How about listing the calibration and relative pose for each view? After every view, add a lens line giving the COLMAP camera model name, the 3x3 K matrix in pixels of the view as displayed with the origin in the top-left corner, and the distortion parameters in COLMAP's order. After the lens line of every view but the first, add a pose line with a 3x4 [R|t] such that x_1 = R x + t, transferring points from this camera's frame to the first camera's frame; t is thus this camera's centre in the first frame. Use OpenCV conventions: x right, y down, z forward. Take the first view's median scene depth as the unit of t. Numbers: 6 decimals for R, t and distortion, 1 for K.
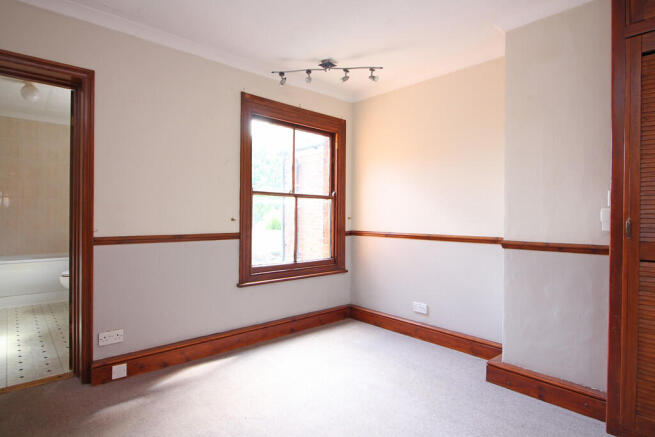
lens RADIAL K [[347.4, 0, 327.5], [0, 347.4, 218.5], [0, 0, 1]] dist [-0.022648, -0.001483]
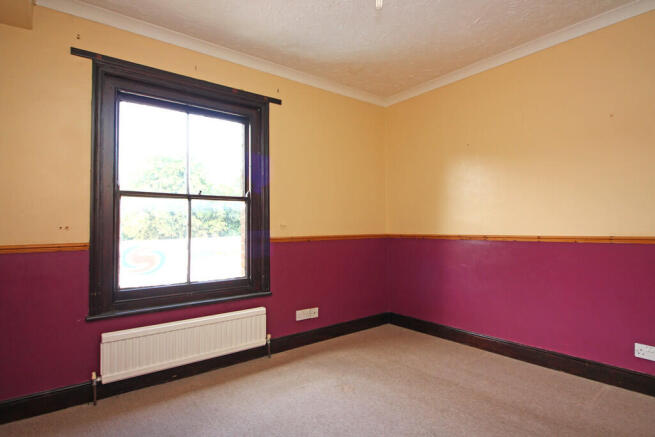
lens RADIAL K [[348.4, 0, 327.5], [0, 348.4, 218.5], [0, 0, 1]] dist [-0.000859, 0.000020]
pose [[0.998192, -0.015073, -0.058186, 0.292607], [0.013731, 0.999632, -0.023386, 0.005601], [0.058517, 0.022545, 0.998032, 0.269618]]
